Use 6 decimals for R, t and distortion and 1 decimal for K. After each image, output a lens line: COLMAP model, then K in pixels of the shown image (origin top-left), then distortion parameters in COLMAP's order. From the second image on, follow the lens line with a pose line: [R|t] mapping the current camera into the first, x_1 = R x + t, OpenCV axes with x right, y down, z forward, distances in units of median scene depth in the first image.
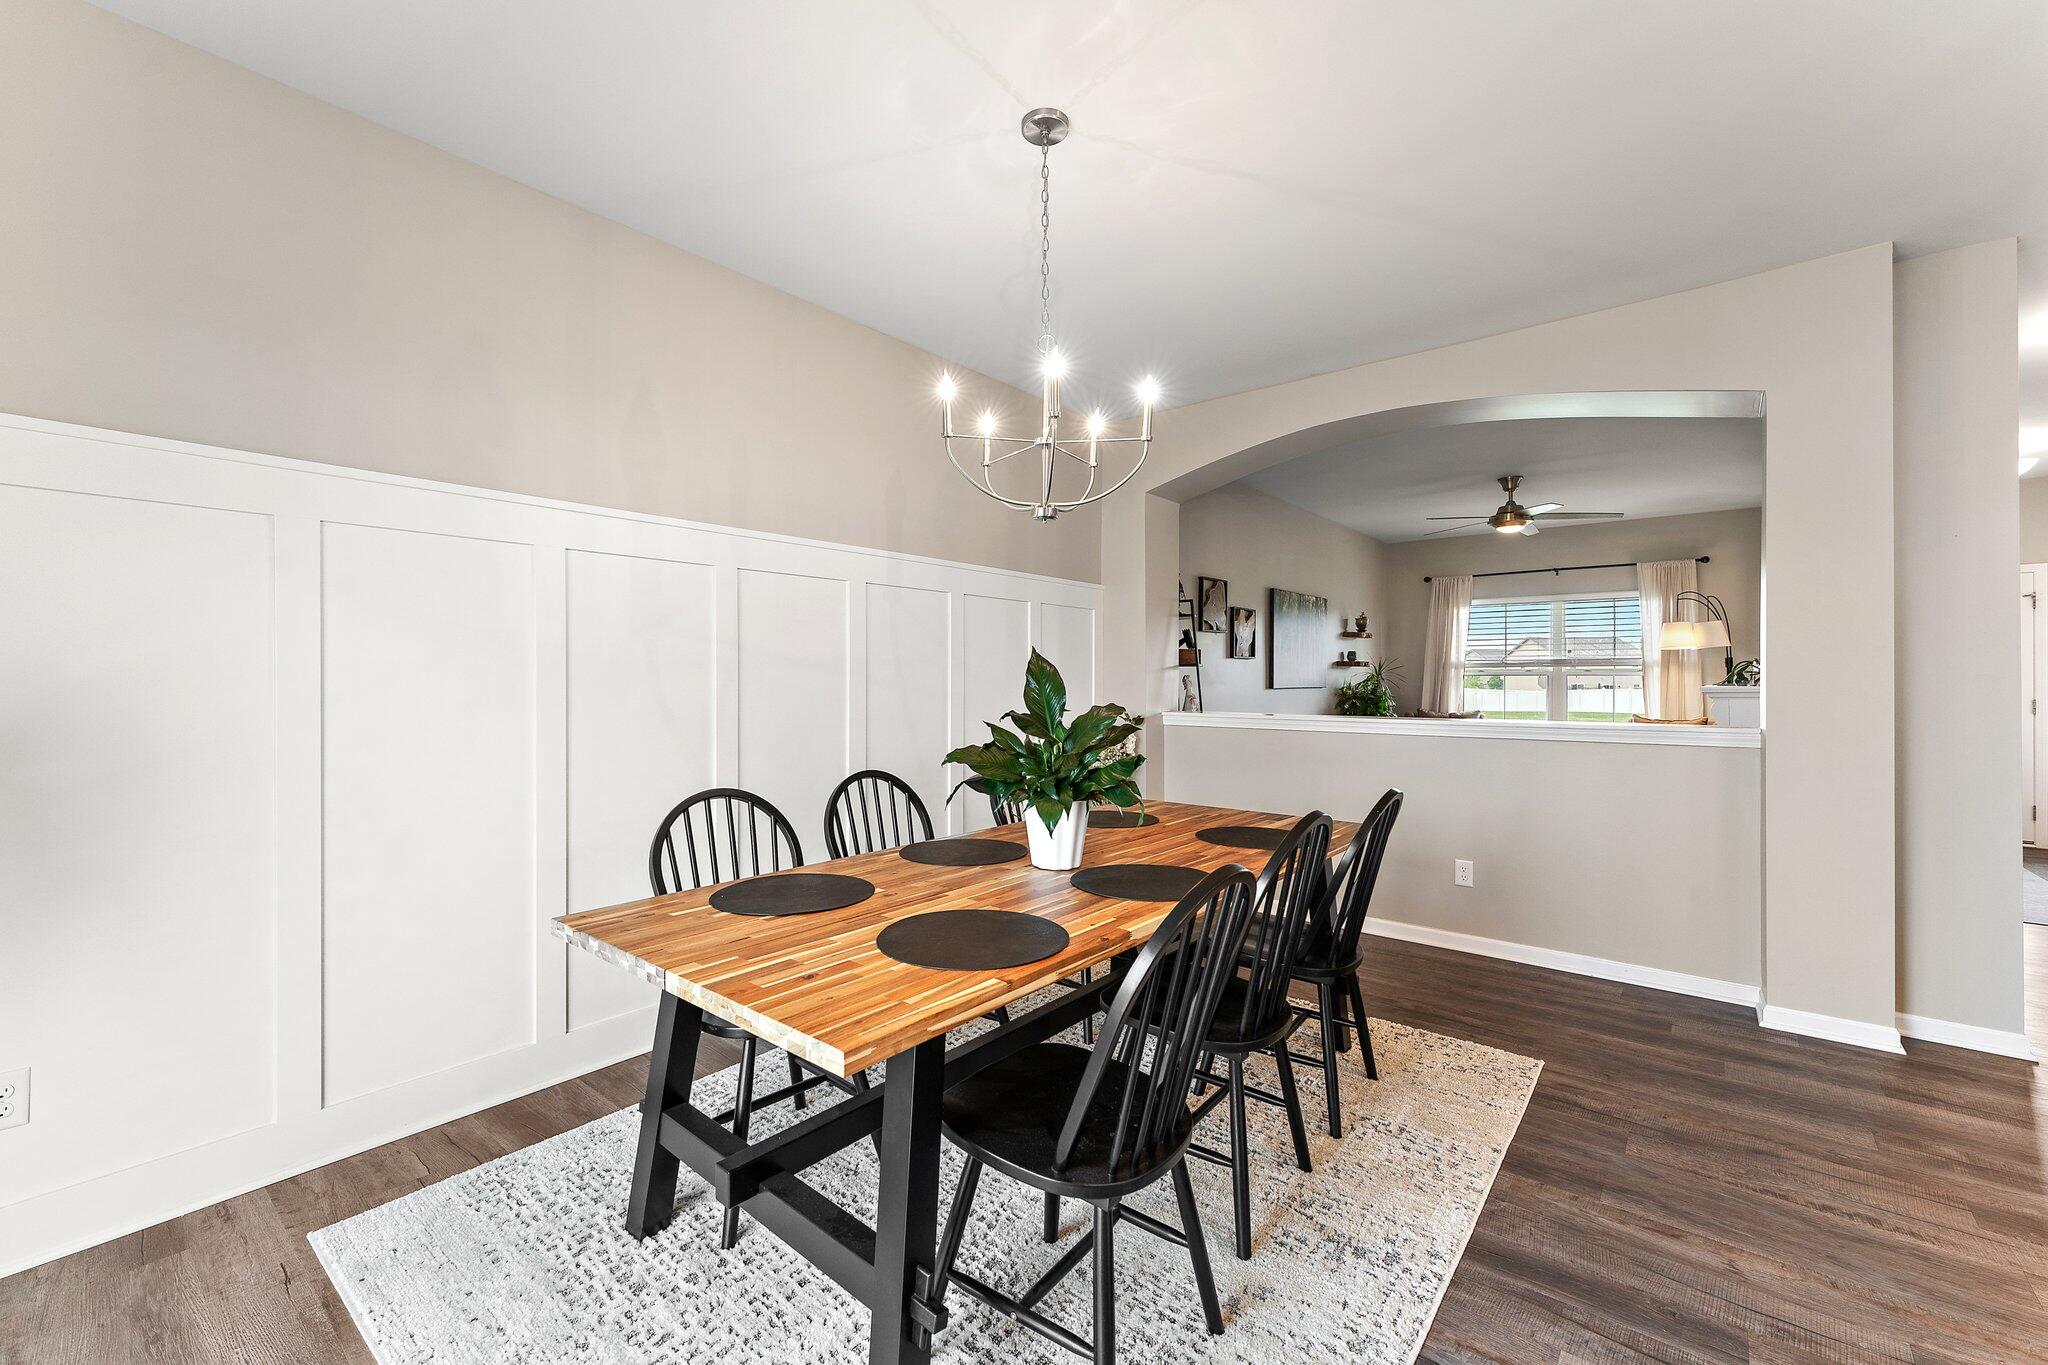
lens RADIAL K [[830.3, 0, 1023.5], [0, 830.3, 679.8], [0, 0, 1]] dist [0.000740, 0.000009]
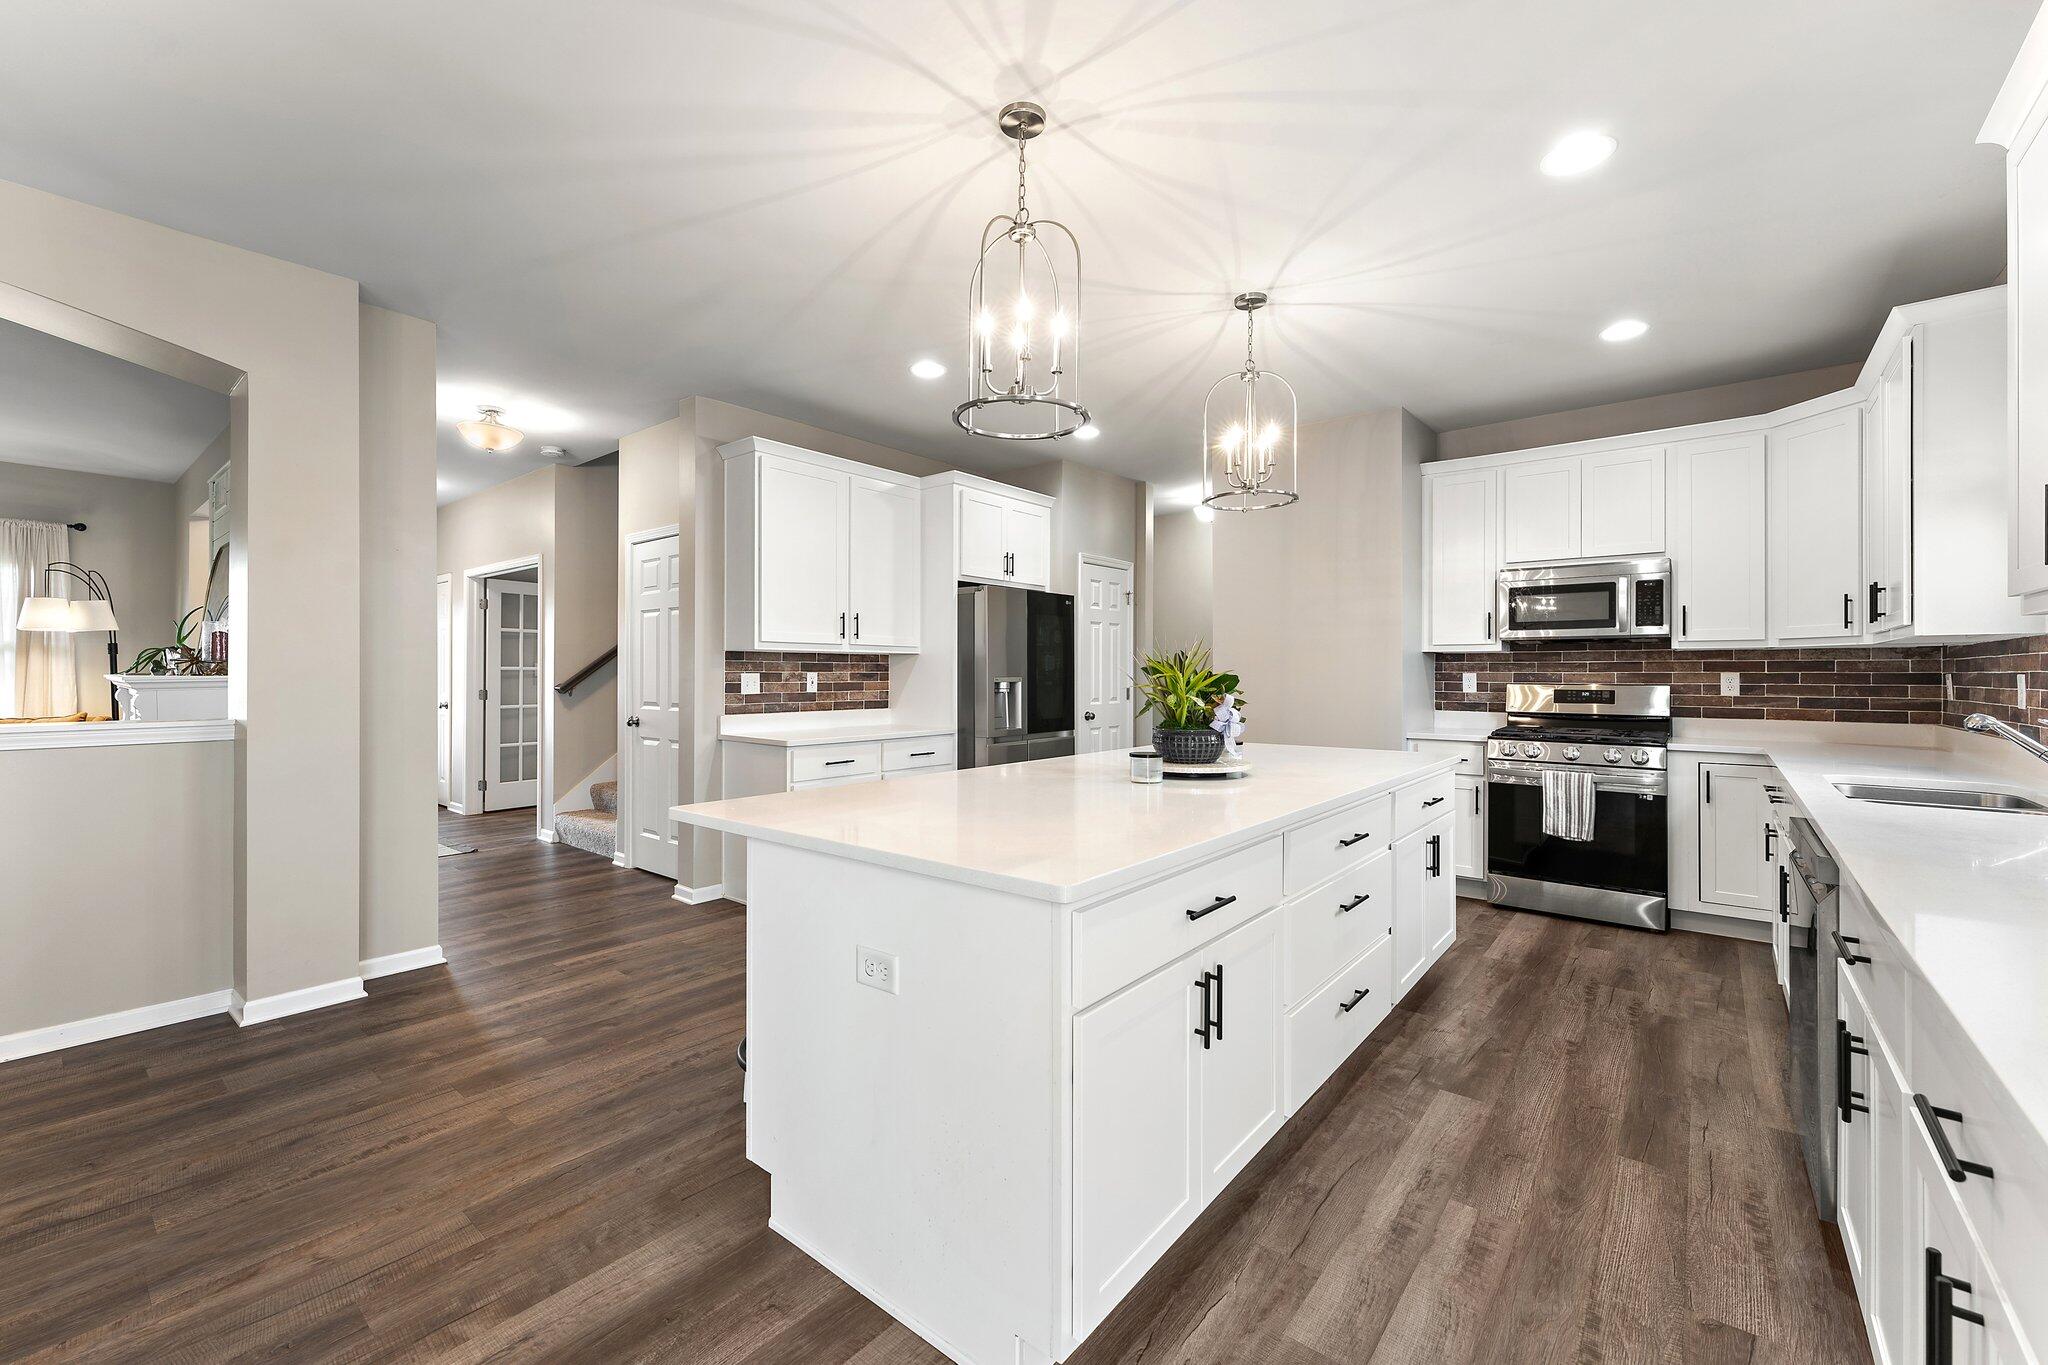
lens RADIAL K [[830.3, 0, 1020.2], [0, 830.3, 677.5], [0, 0, 1]] dist [0.000740, 0.000009]
pose [[-0.002777, -0.006223, 0.999977, -0.084379], [-0.004754, 0.999969, 0.006209, -0.000771], [-0.999985, -0.004737, -0.002807, 0.098087]]
